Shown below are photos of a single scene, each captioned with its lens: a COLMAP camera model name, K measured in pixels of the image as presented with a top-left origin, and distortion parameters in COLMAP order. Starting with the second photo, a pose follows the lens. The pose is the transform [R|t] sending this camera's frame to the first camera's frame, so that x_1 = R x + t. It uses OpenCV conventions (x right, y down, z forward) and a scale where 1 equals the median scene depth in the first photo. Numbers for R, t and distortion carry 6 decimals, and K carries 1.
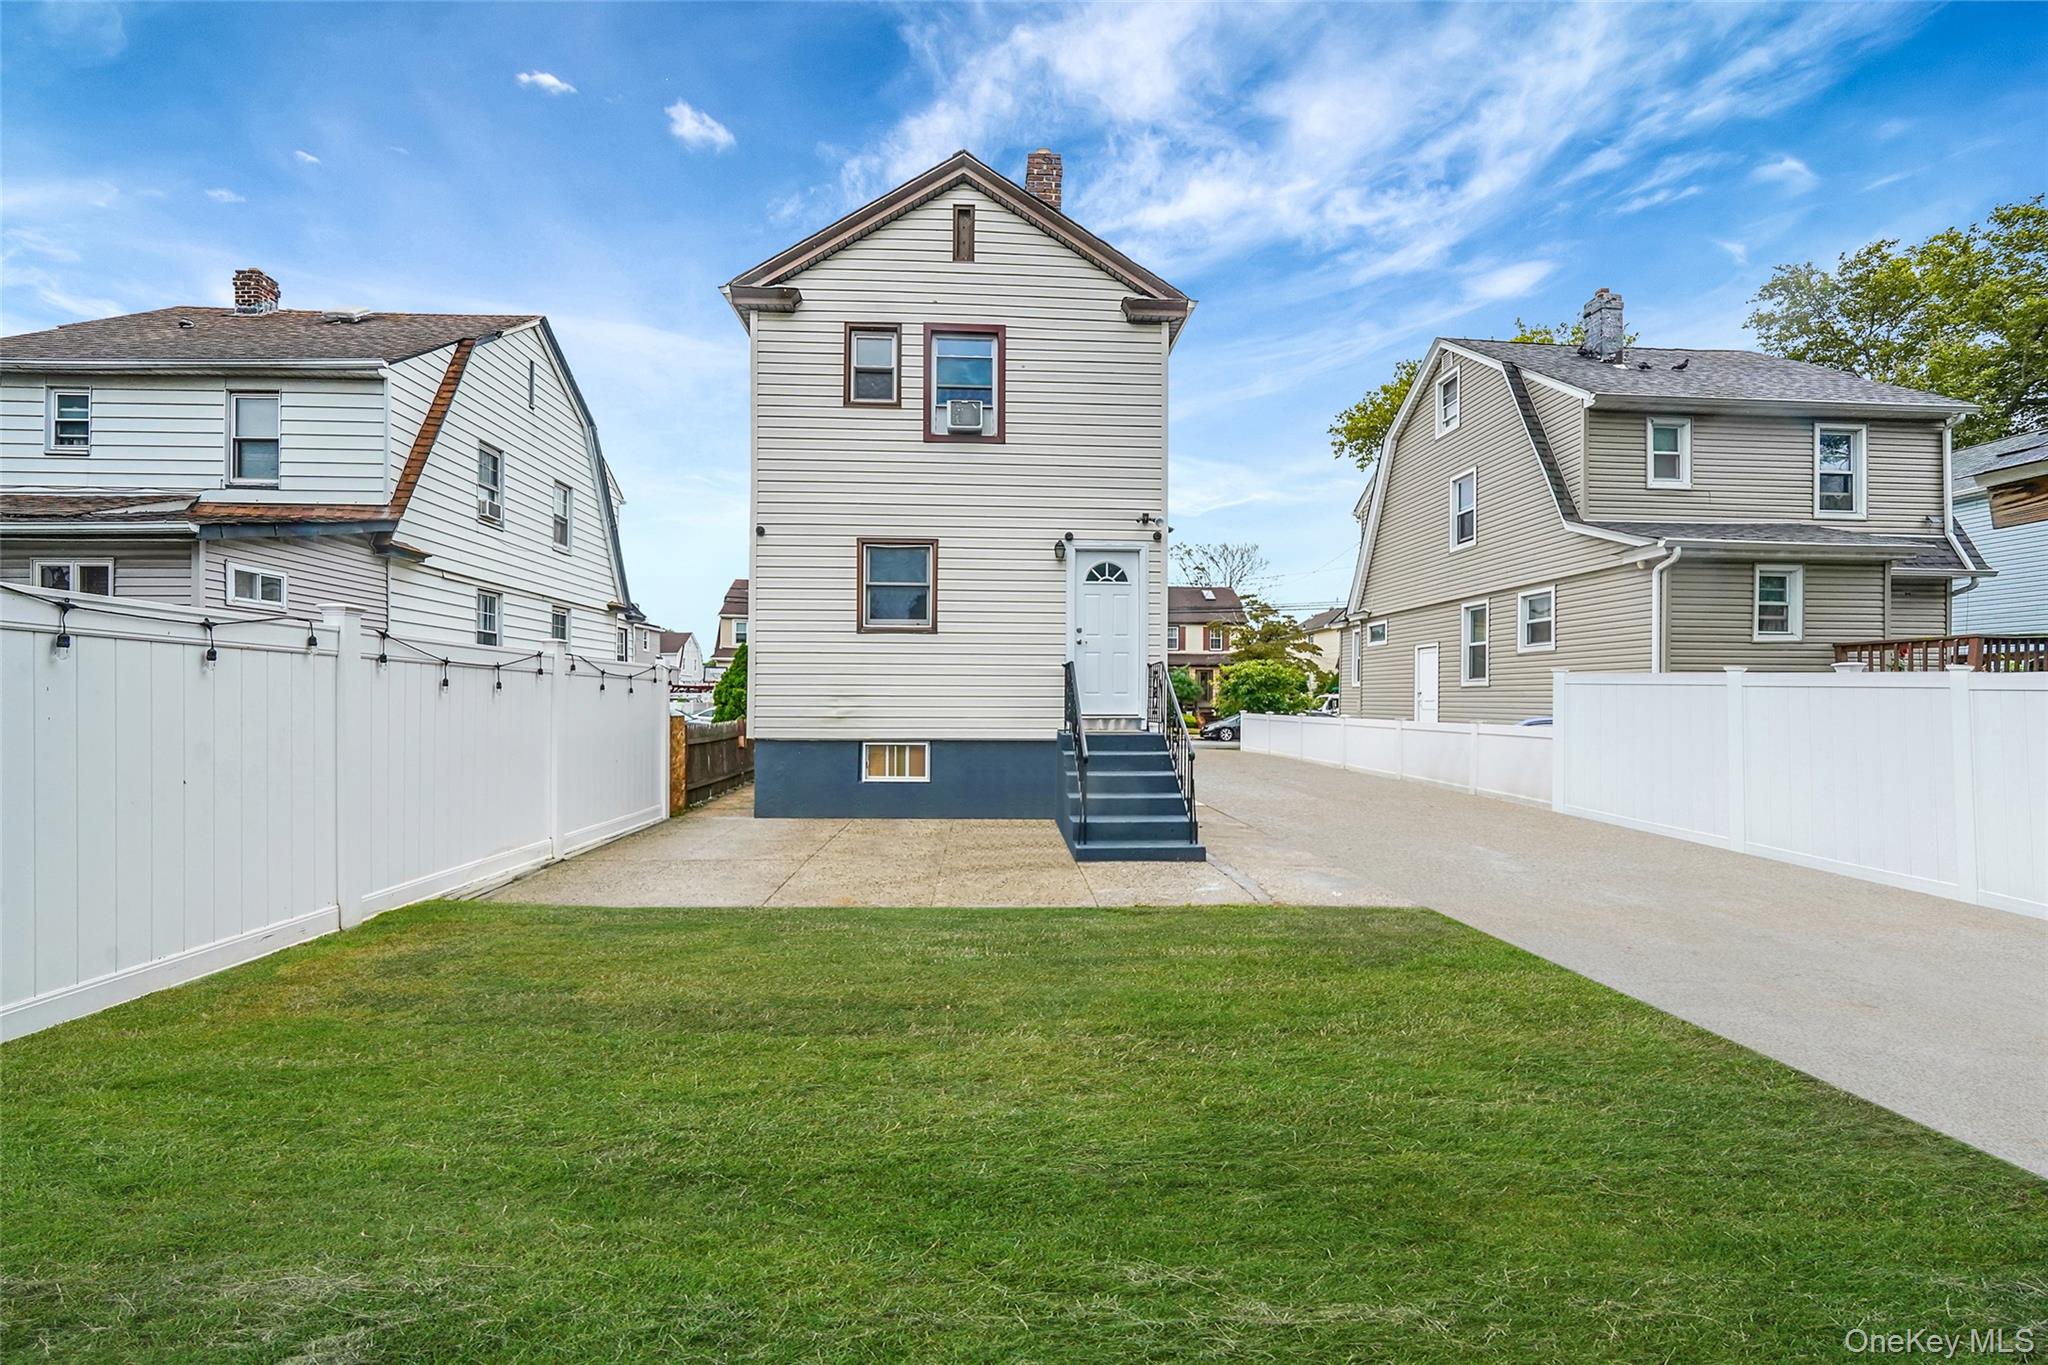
lens RADIAL K [[809.8, 0, 1020.9], [0, 809.8, 700.8], [0, 0, 1]] dist [-0.002469, 0.000046]
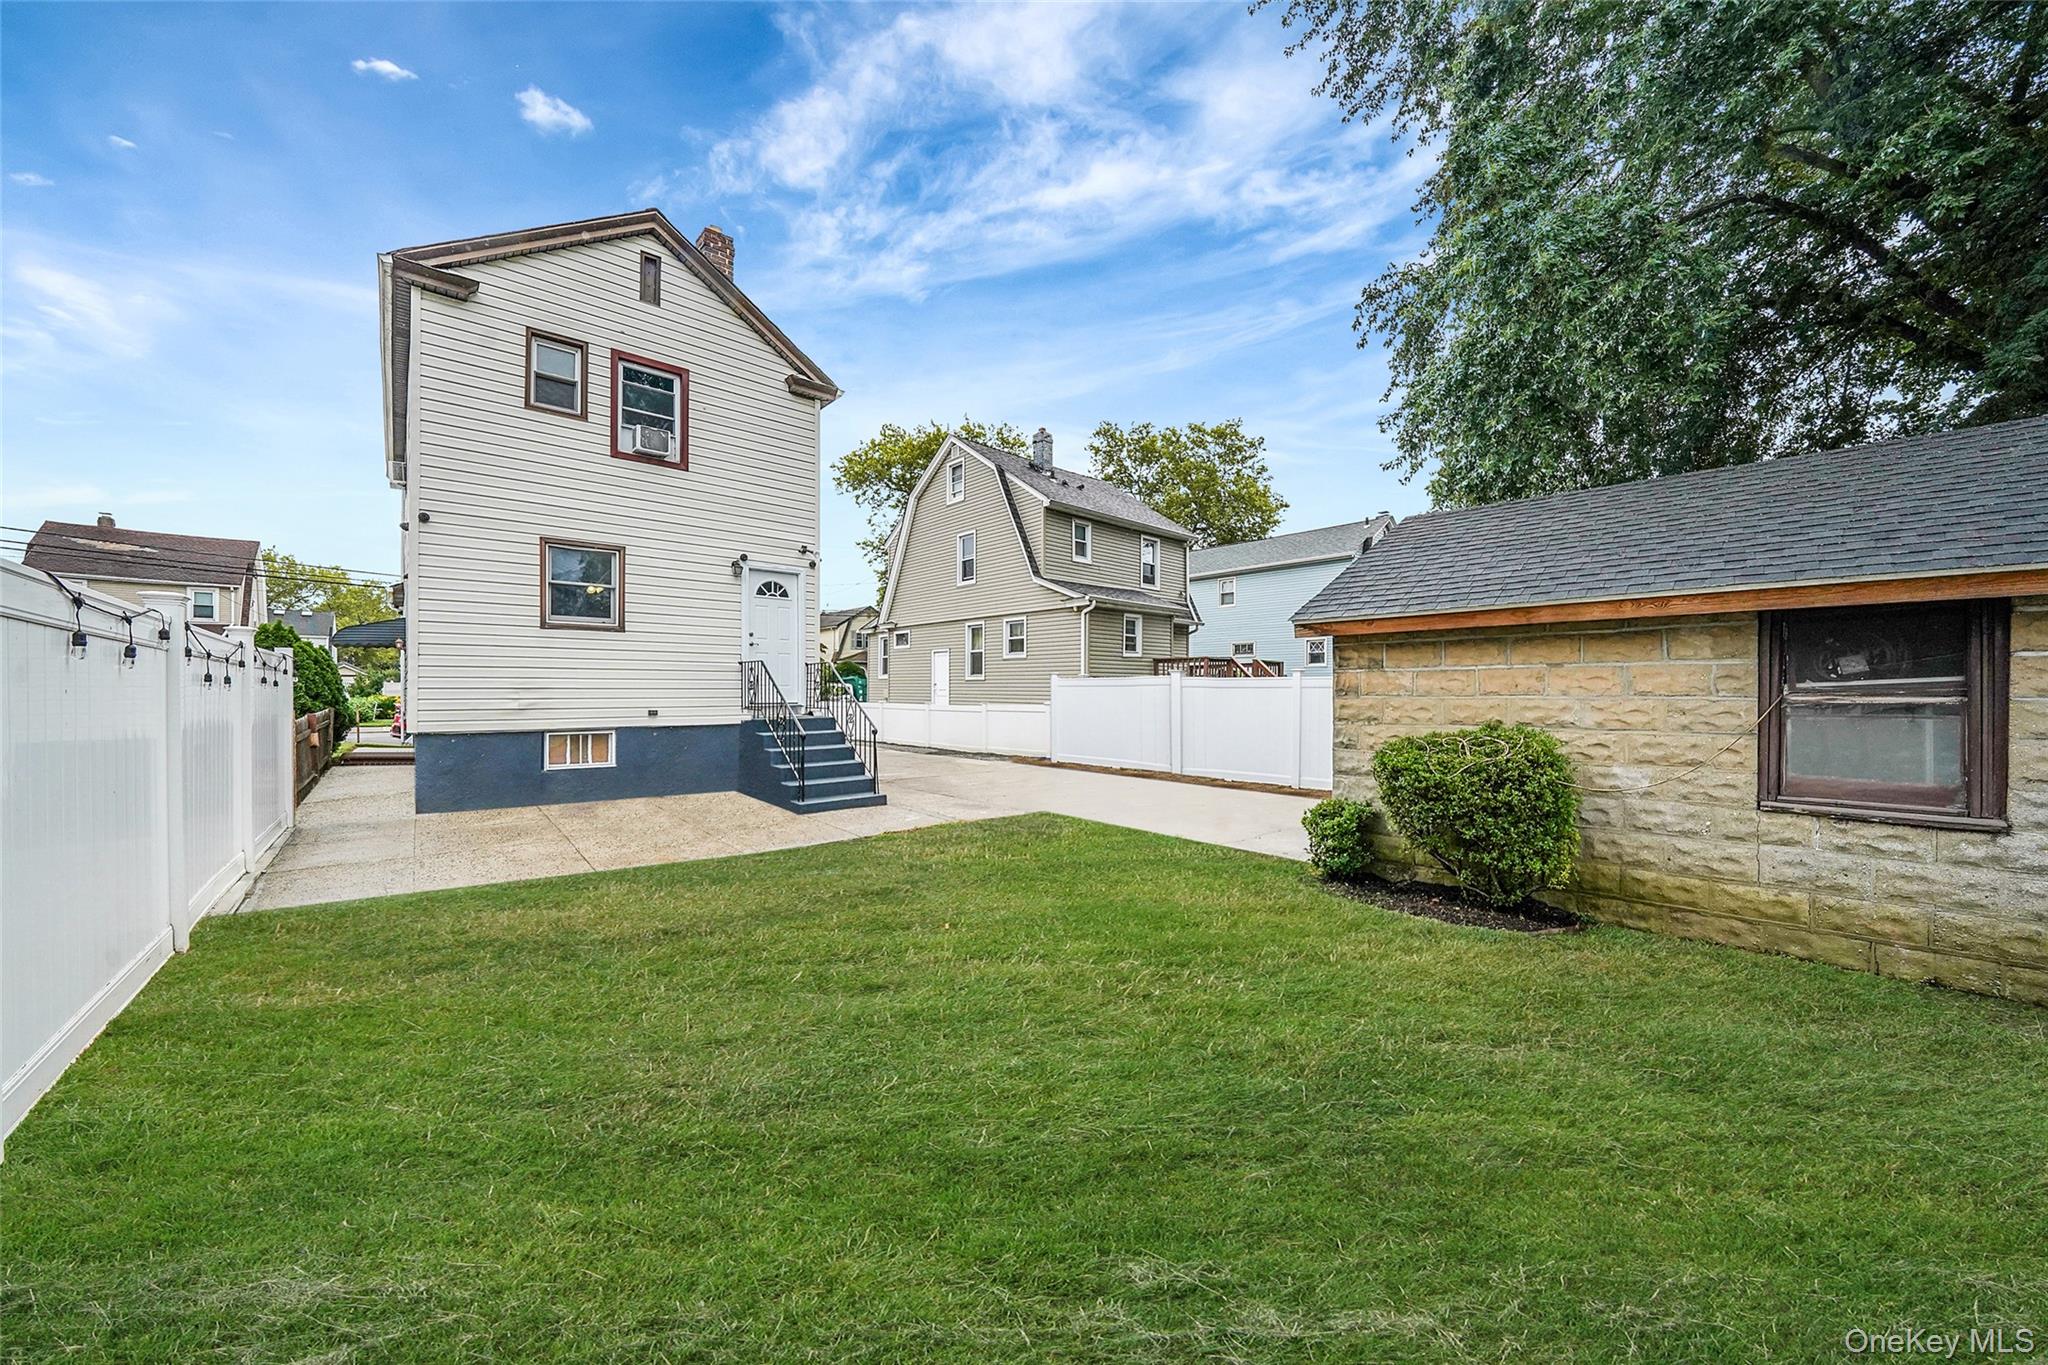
lens RADIAL K [[714.3, 0, 1025.0], [0, 714.3, 698.3], [0, 0, 1]] dist [-0.017697, 0.000384]
pose [[0.779371, -0.010395, 0.626477, -0.280632], [0.001666, 0.999893, 0.014519, -0.005448], [-0.626561, -0.010272, 0.779305, -0.100231]]
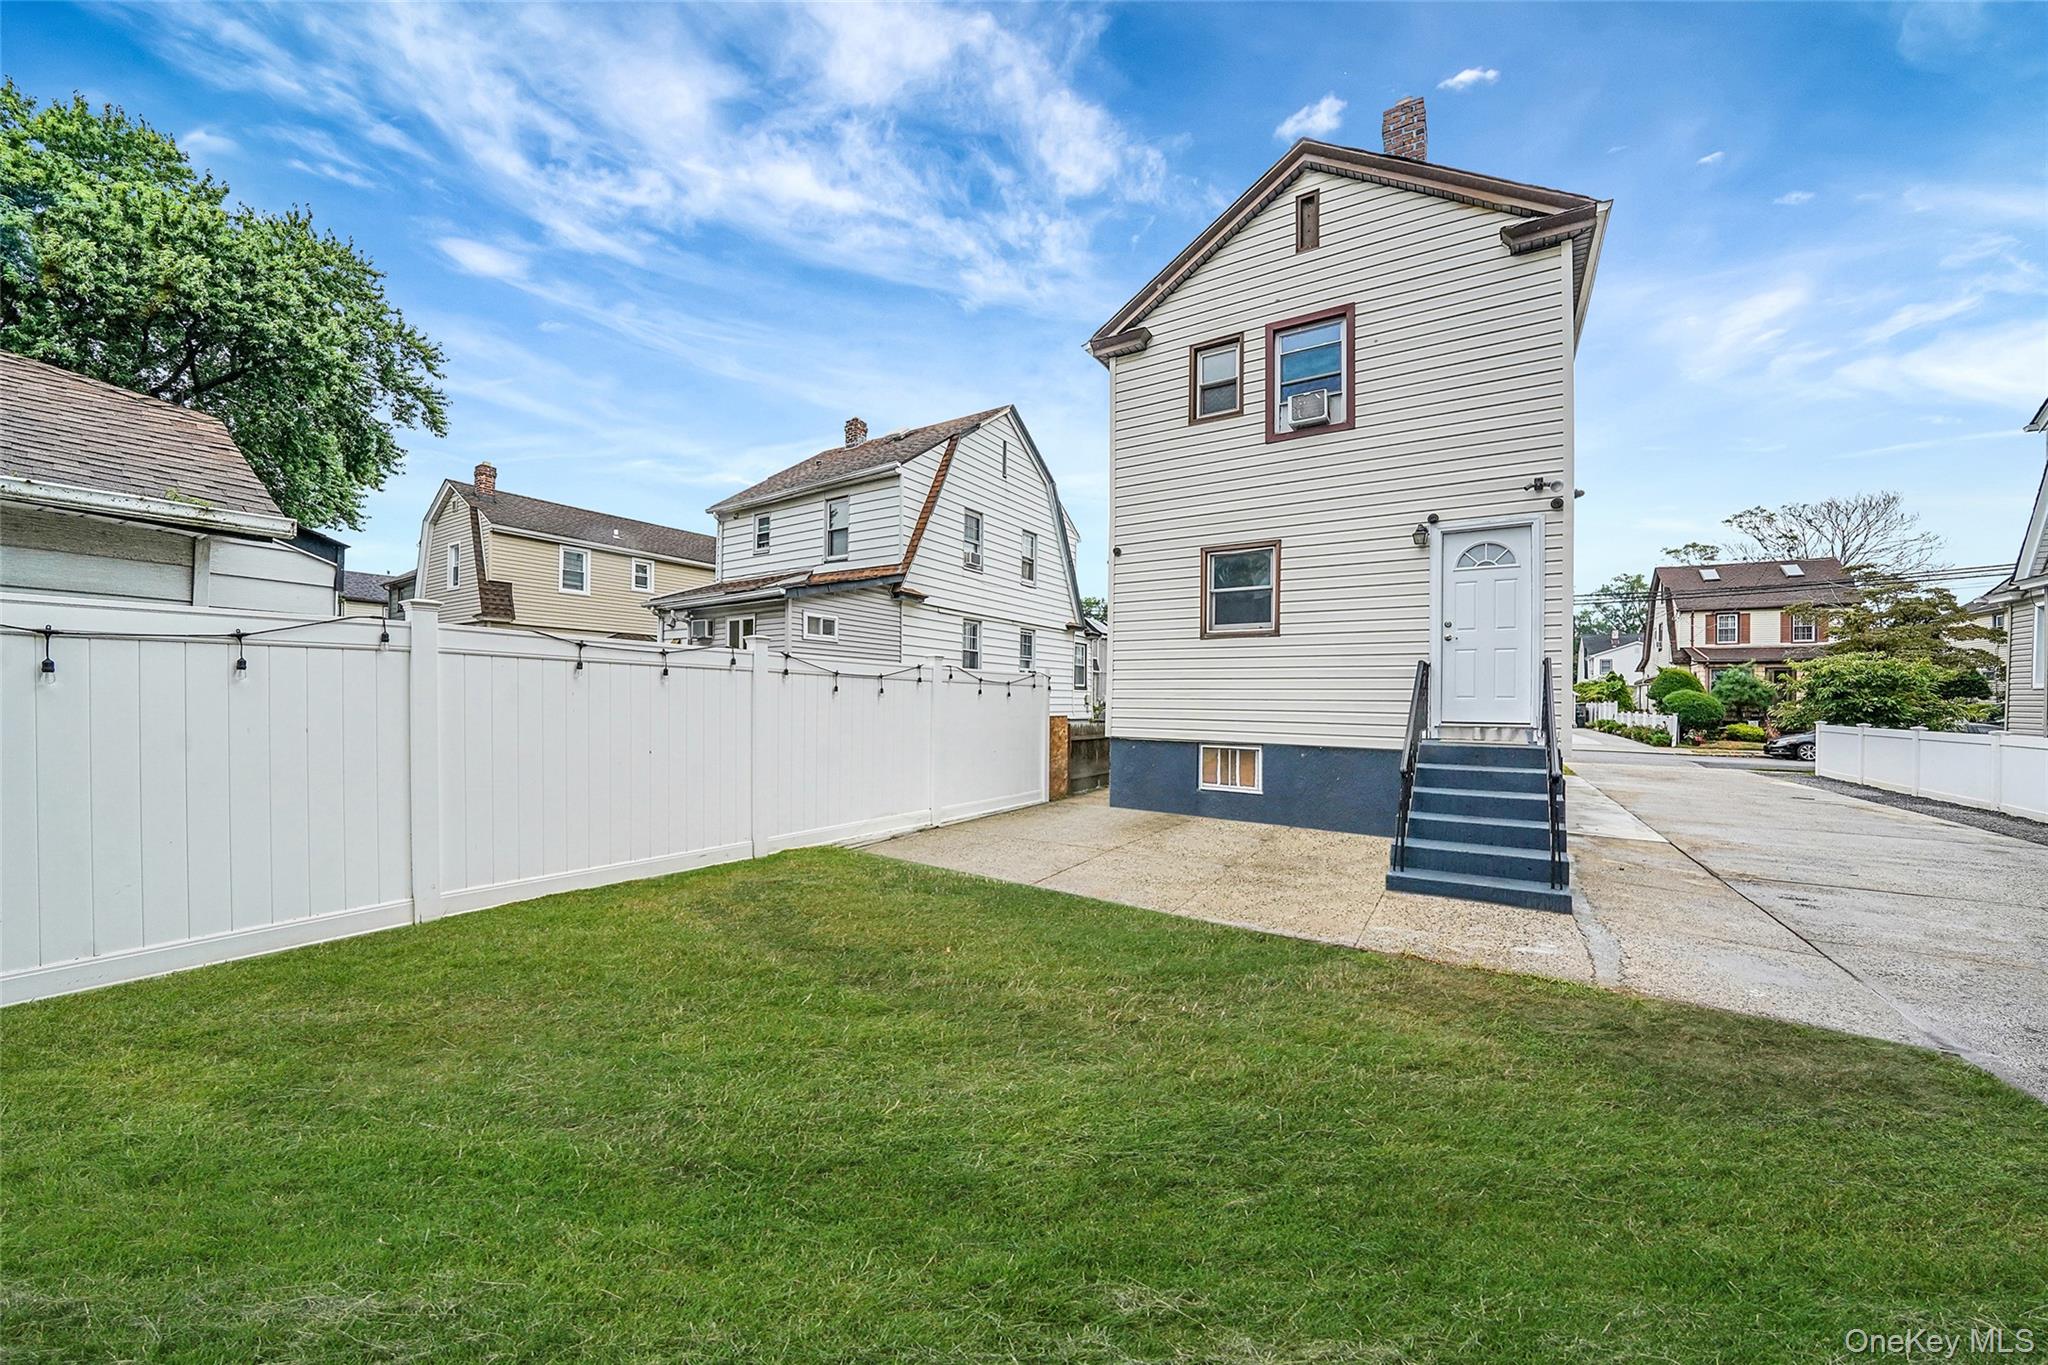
lens RADIAL K [[731.9, 0, 1023.4], [0, 731.9, 700.6], [0, 0, 1]] dist [-0.021050, -0.000010]
pose [[0.812311, 0.004066, -0.583210, 0.156520], [-0.006626, 0.999976, -0.002257, -0.000919], [0.583187, 0.005697, 0.812318, 0.100980]]
